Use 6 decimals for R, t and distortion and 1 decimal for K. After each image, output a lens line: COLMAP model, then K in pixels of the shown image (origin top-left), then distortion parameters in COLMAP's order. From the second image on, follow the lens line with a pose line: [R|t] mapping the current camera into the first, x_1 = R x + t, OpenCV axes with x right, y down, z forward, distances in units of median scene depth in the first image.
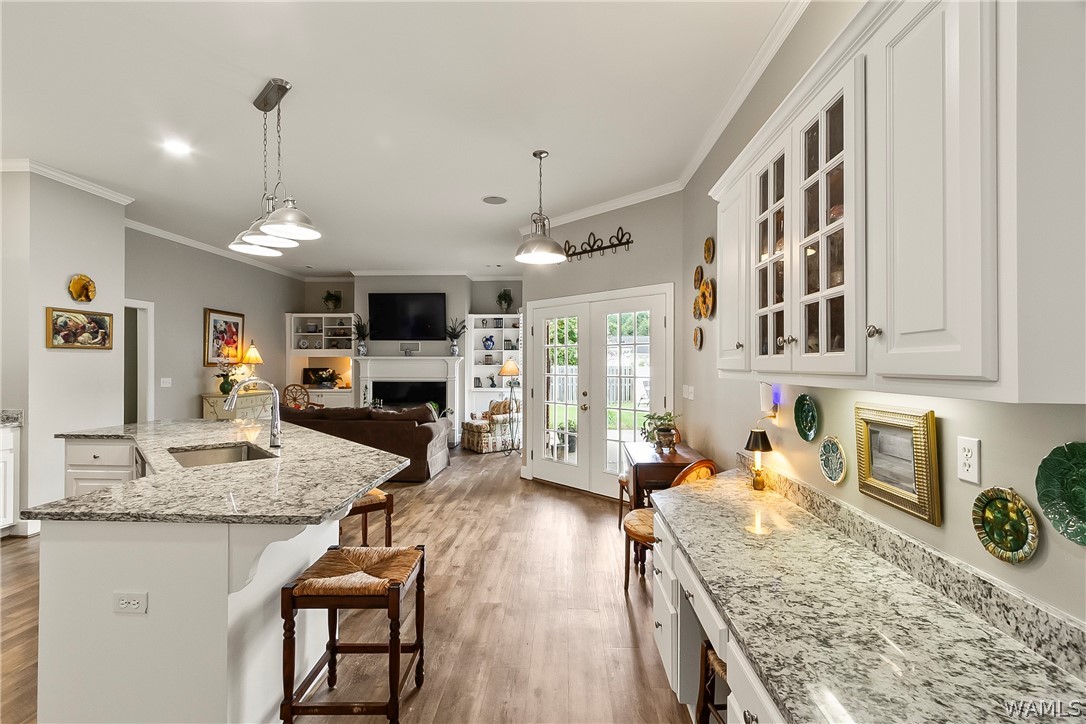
lens RADIAL K [[495.6, 0, 543.0], [0, 495.6, 362.0], [0, 0, 1]] dist [0.006482, -0.000639]
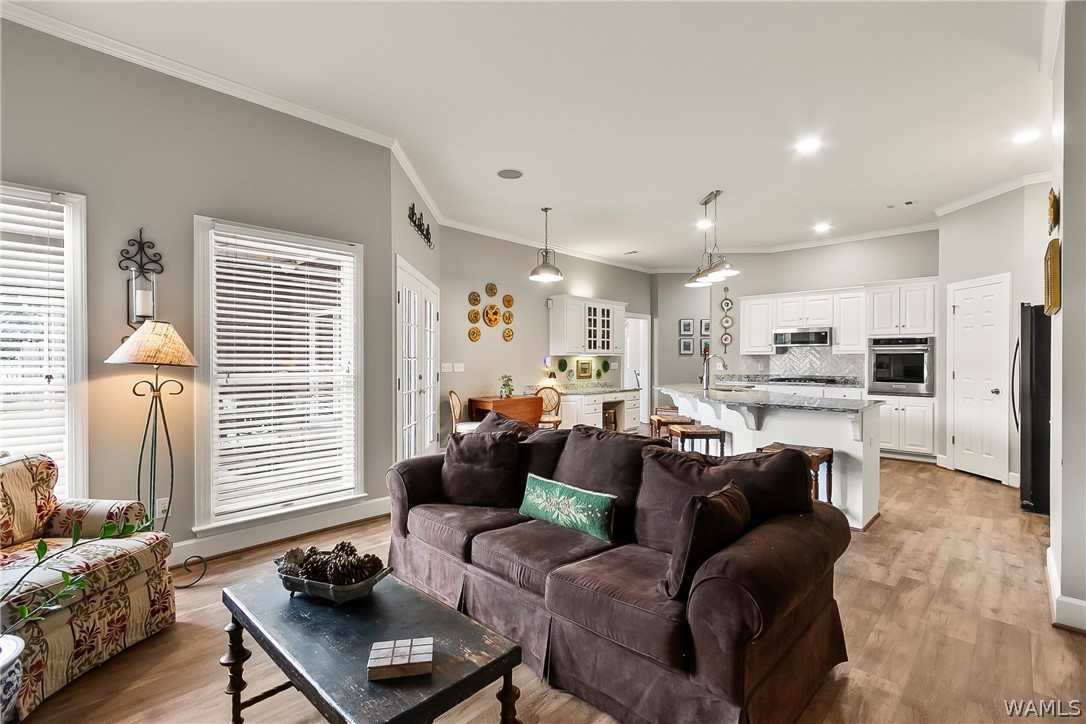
lens RADIAL K [[497.3, 0, 539.2], [0, 497.3, 362.3], [0, 0, 1]] dist [0.015970, -0.007353]
pose [[-0.750831, -0.006772, 0.660459, -0.551176], [-0.005942, 0.999976, 0.003499, 0.023125], [-0.660467, -0.001297, -0.750854, 1.199478]]
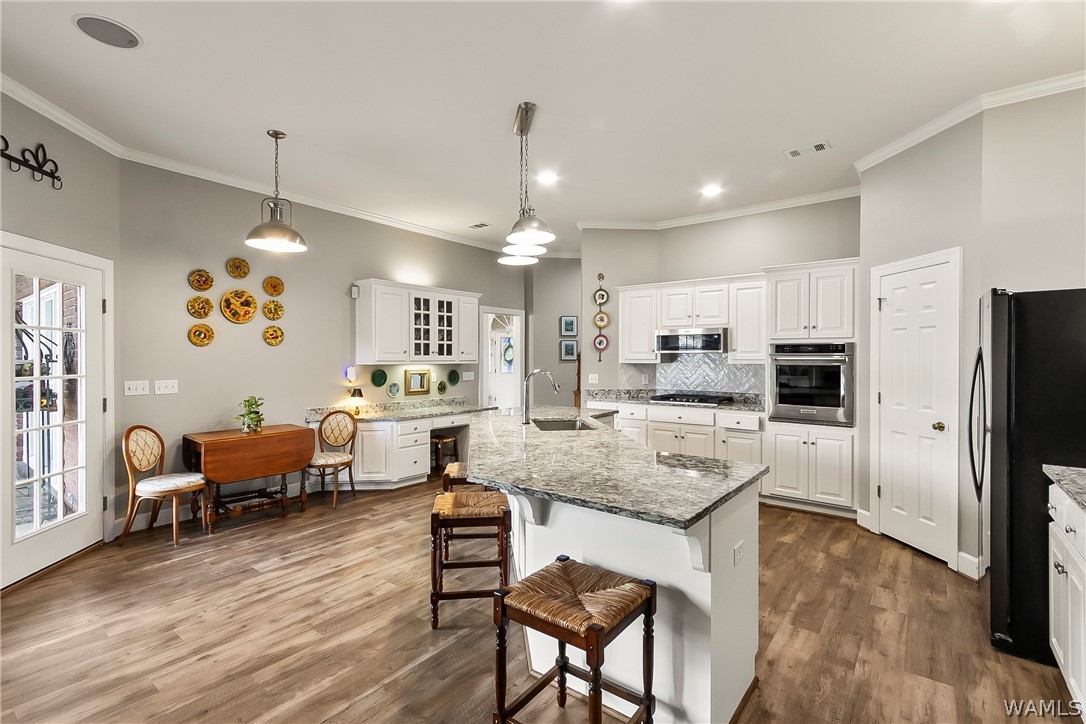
lens RADIAL K [[499.8, 0, 538.9], [0, 499.8, 360.8], [0, 0, 1]] dist [0.001654, -0.000391]
pose [[-0.814703, -0.006837, 0.579838, -0.533038], [-0.006233, 0.999976, 0.003032, 0.001184], [-0.579845, -0.001144, -0.814726, 0.826723]]
